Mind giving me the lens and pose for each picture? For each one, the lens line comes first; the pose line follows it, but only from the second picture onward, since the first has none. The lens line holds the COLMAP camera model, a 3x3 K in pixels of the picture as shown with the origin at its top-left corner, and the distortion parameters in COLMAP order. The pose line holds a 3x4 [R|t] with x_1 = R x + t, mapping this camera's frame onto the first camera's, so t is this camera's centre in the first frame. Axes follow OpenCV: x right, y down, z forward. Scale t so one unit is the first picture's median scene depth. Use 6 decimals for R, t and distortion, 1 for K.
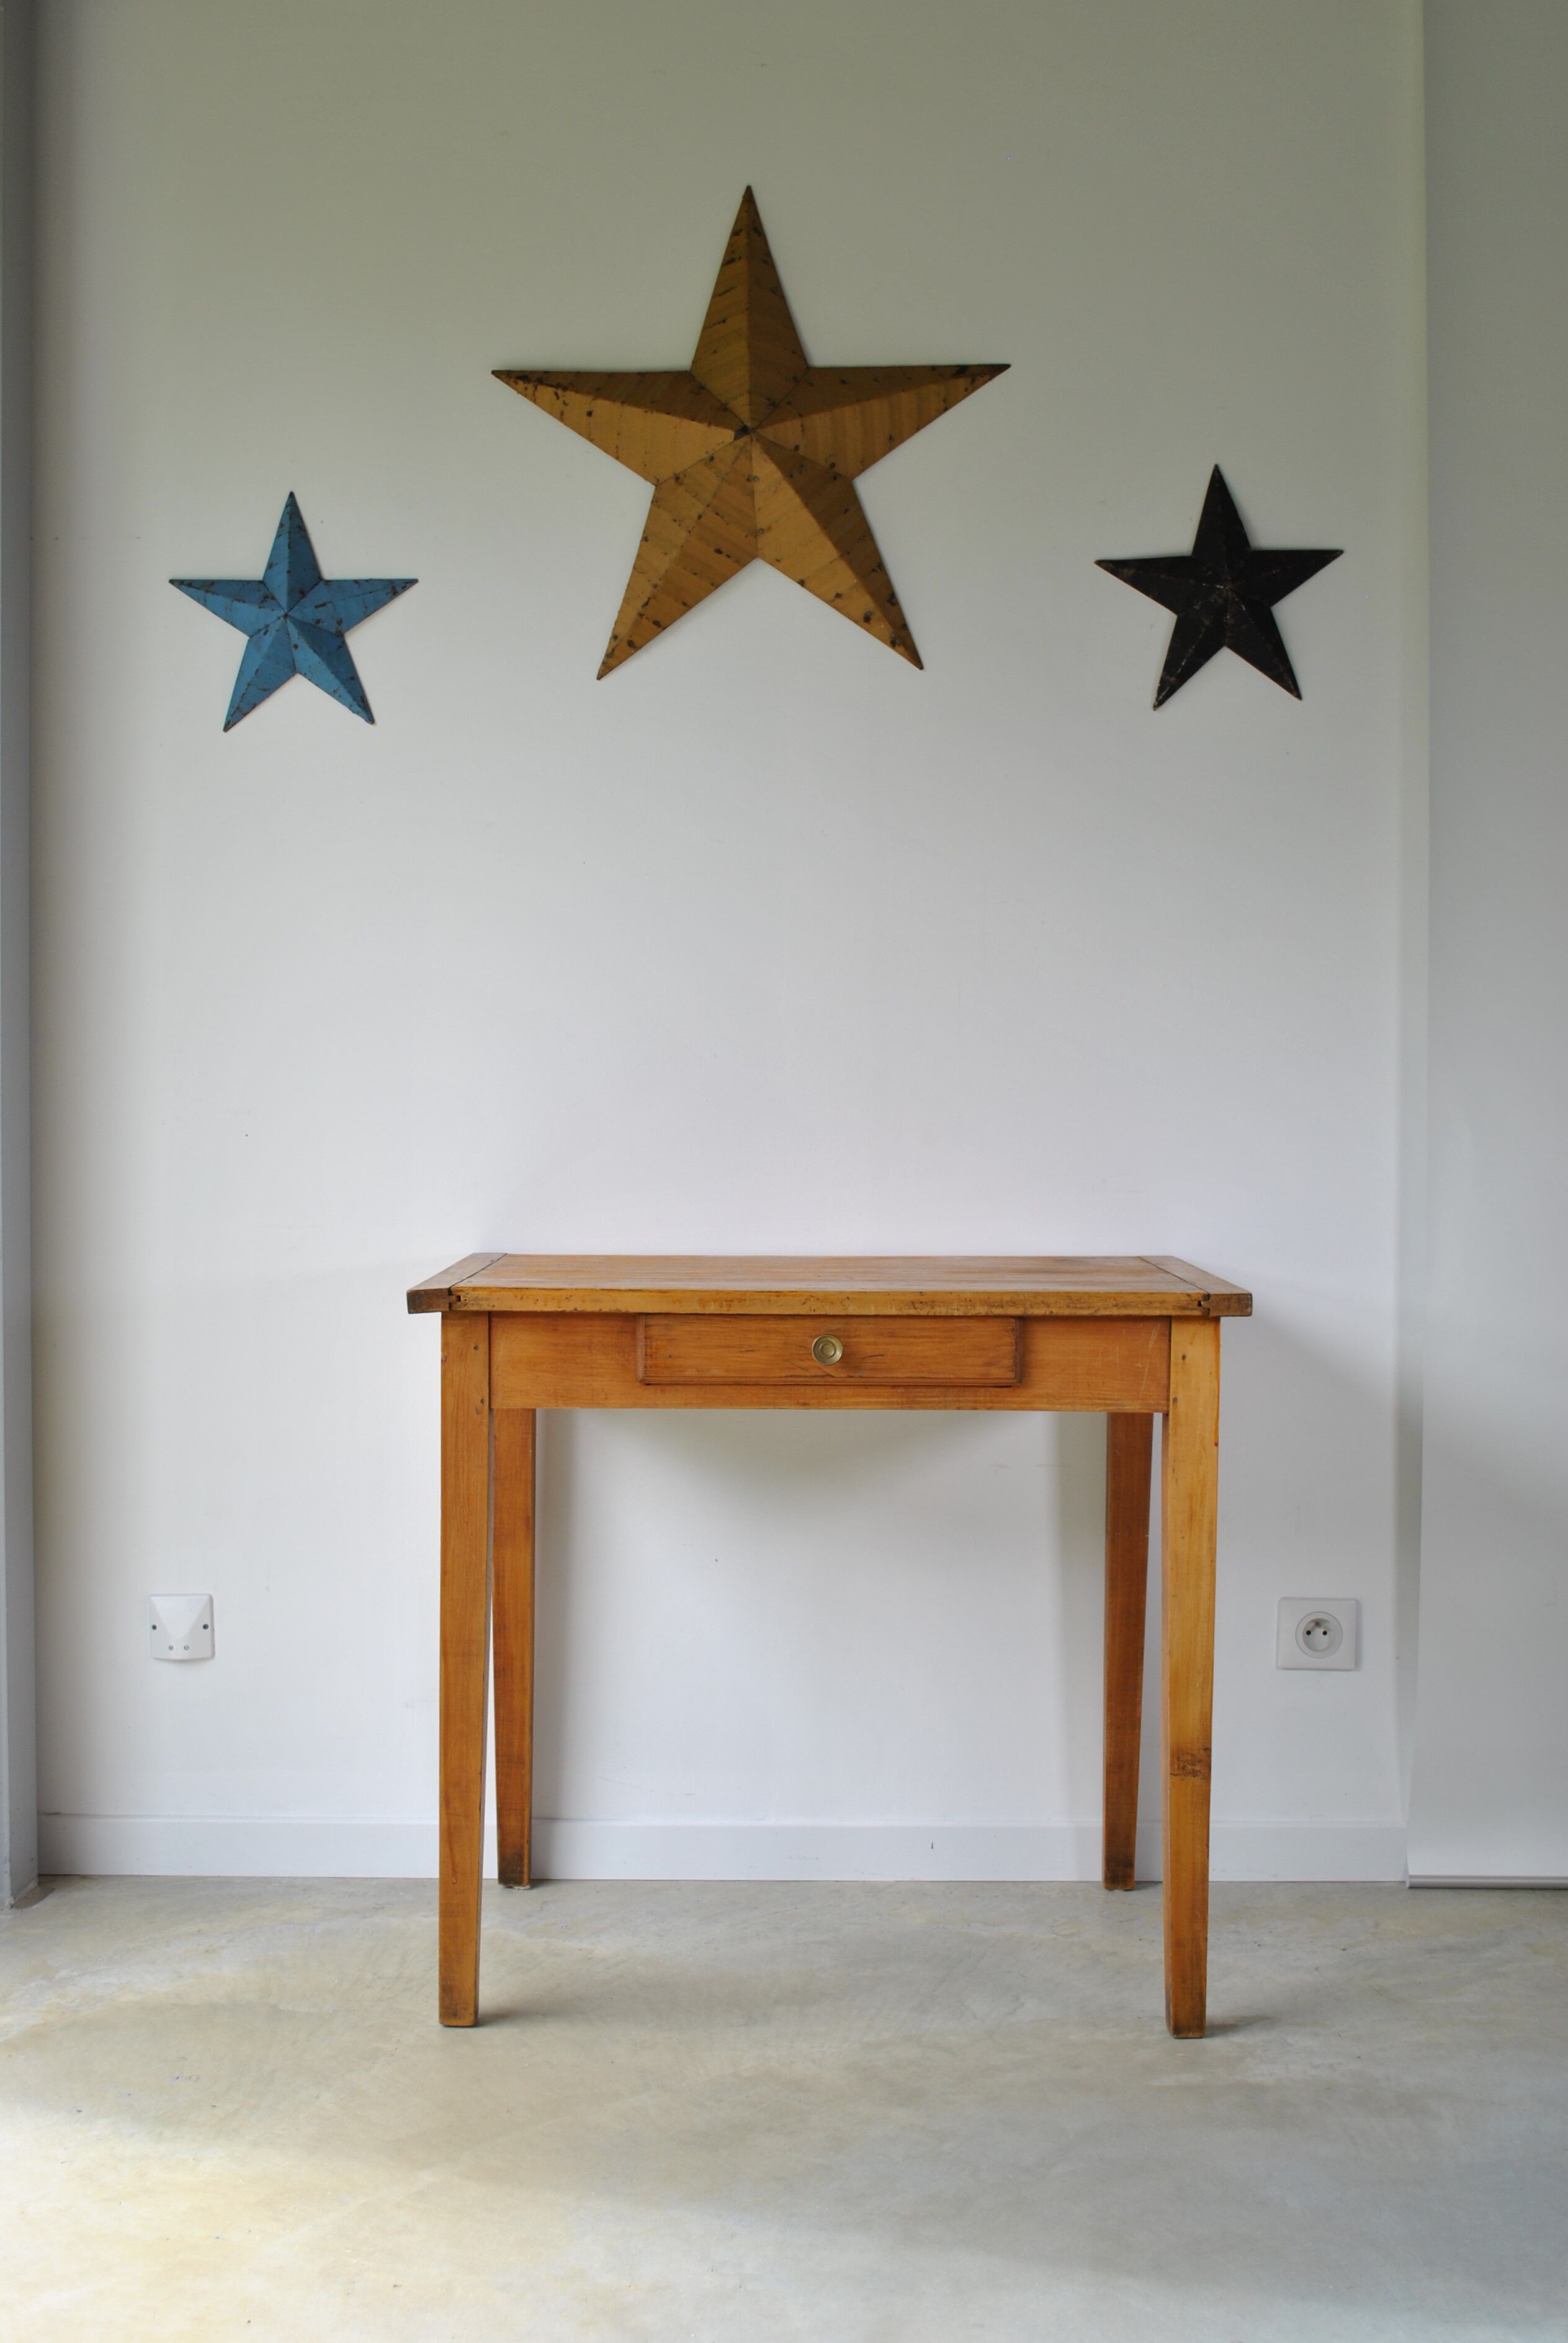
lens RADIAL K [[2373.8, 0, 763.2], [0, 2373.8, 1194.5], [0, 0, 1]] dist [-0.047970, 0.000000]
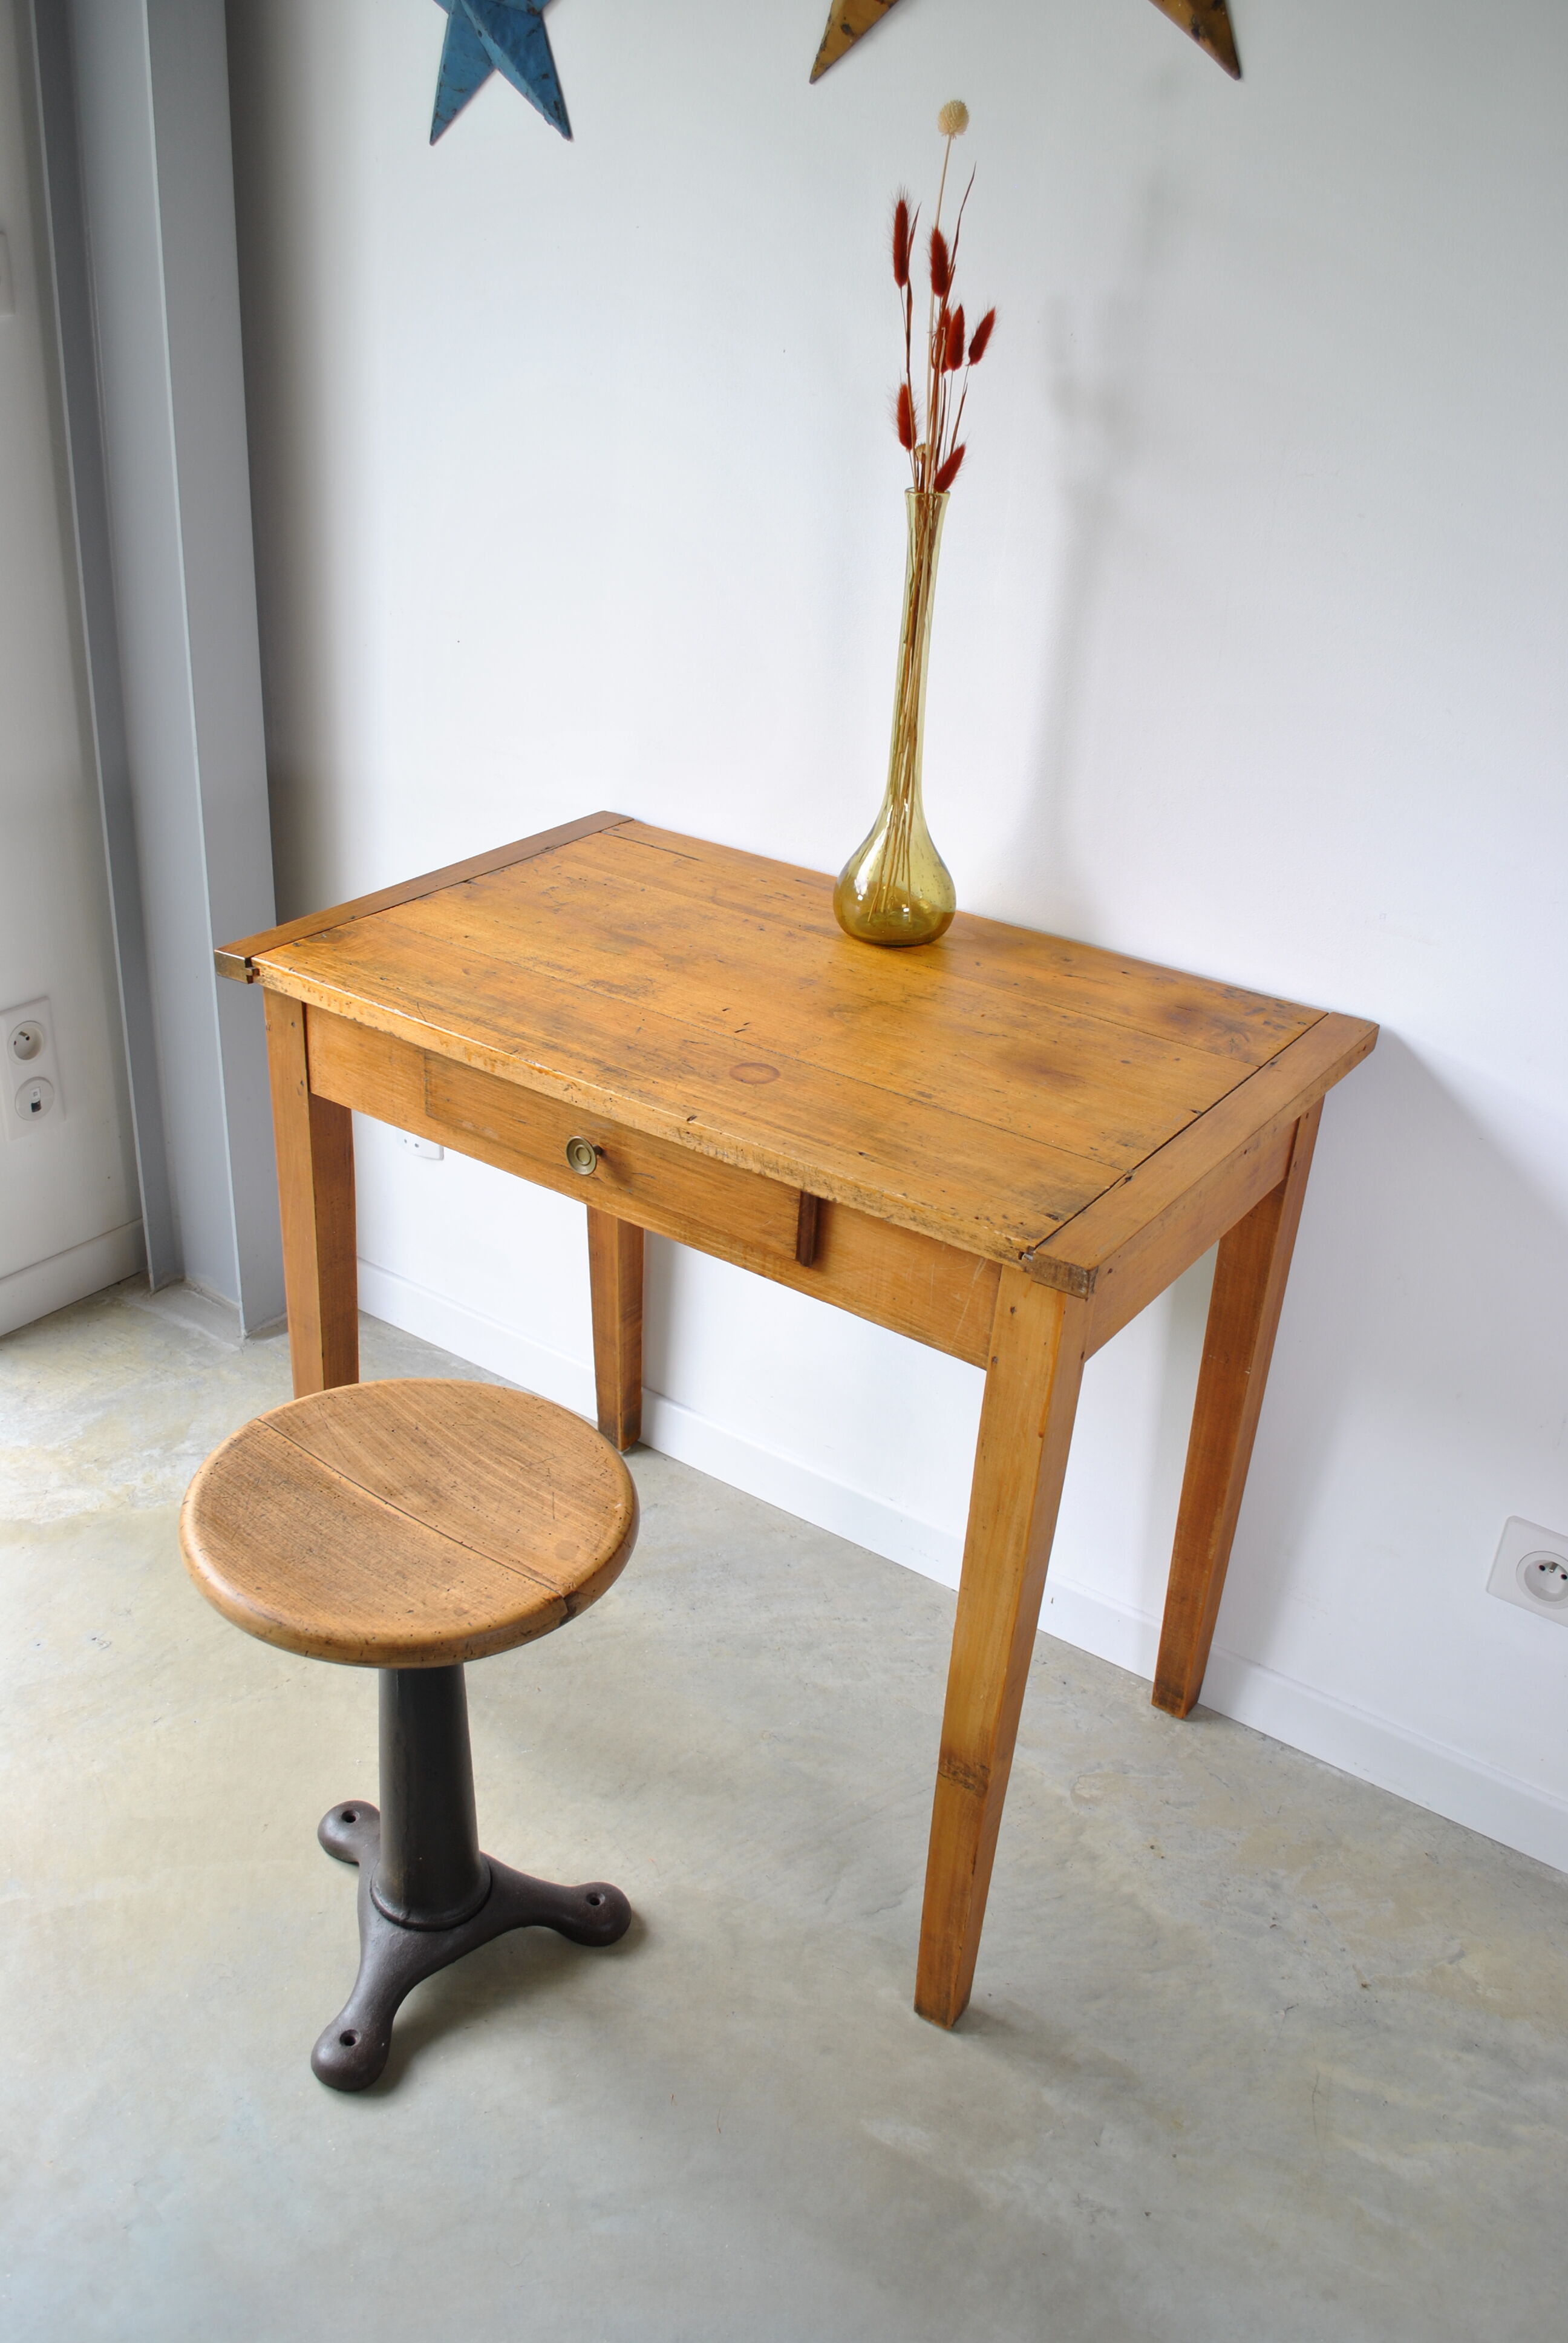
lens RADIAL K [[1939.7, 0, 821.6], [0, 1939.7, 1131.9], [0, 0, 1]] dist [-0.089372, 0.025370]
pose [[0.831337, 0.284998, -0.477133, 0.380332], [-0.078800, 0.910280, 0.406424, -0.197587], [0.550155, -0.300277, 0.779207, 0.552183]]
